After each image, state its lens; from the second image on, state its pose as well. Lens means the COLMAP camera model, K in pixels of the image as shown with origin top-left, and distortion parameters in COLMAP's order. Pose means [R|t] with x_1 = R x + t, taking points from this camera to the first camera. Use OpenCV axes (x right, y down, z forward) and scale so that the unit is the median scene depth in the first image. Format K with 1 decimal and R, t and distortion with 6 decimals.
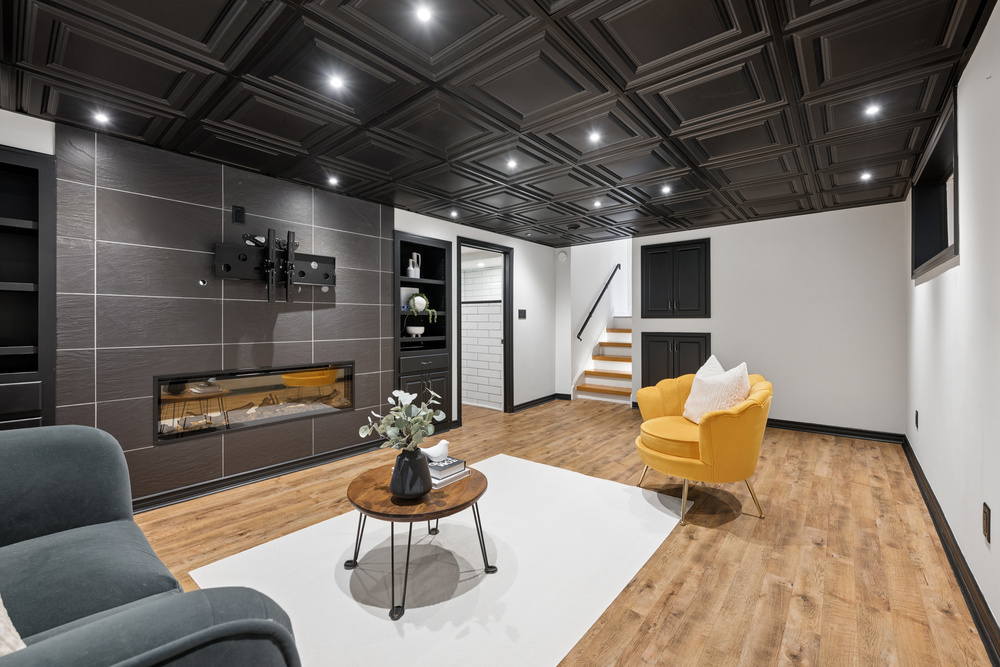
lens RADIAL K [[414.0, 0, 500.3], [0, 414.0, 323.4], [0, 0, 1]] dist [-0.000382, -0.000261]
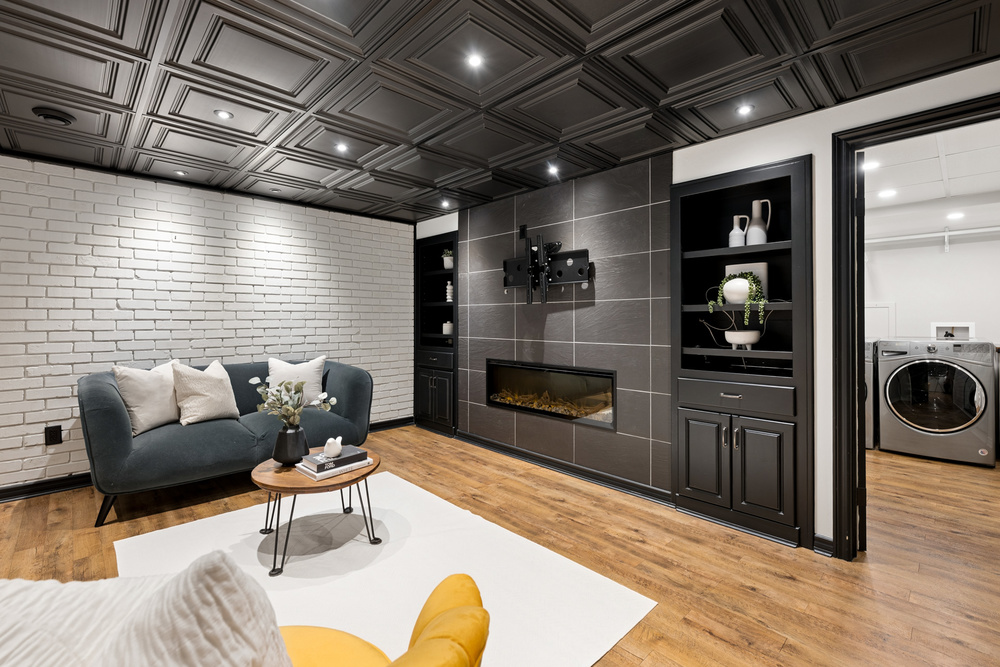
lens RADIAL K [[444.2, 0, 511.2], [0, 444.2, 319.6], [0, 0, 1]] dist [-0.002496, -0.000050]
pose [[-0.092630, 0.001622, -0.995699, 0.580484], [-0.003323, 0.999993, 0.001938, -0.011163], [0.995695, 0.003488, -0.092624, 0.975509]]
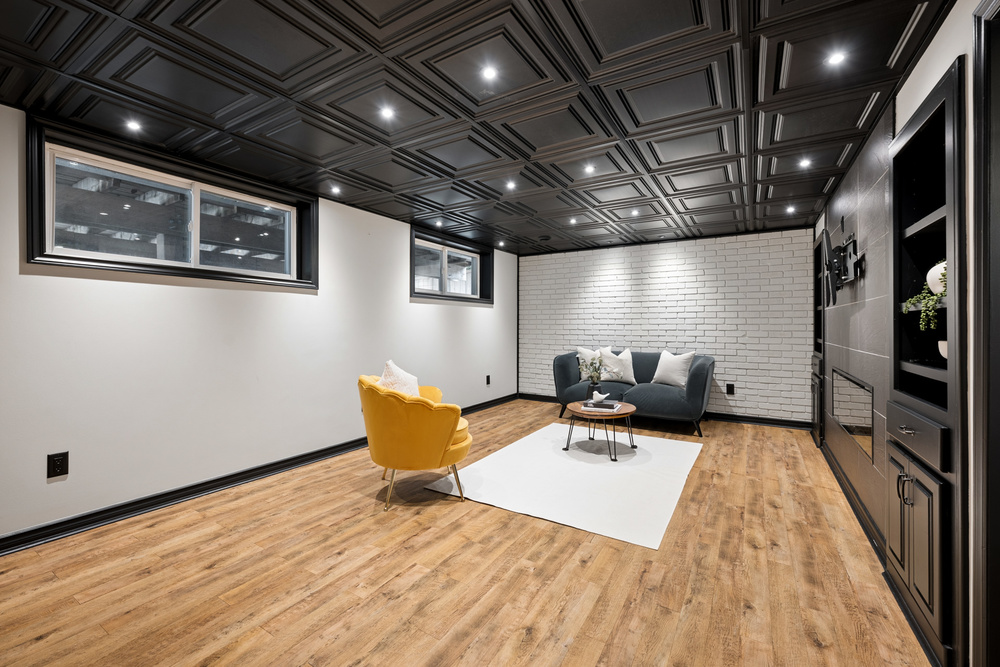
lens RADIAL K [[414.0, 0, 498.1], [0, 414.0, 327.4], [0, 0, 1]] dist [-0.000382, -0.000261]
pose [[-0.989273, 0.001577, -0.146071, 0.346941], [0.000352, 0.999965, 0.008415, -0.007924], [0.146079, 0.008273, -0.989238, 1.718146]]
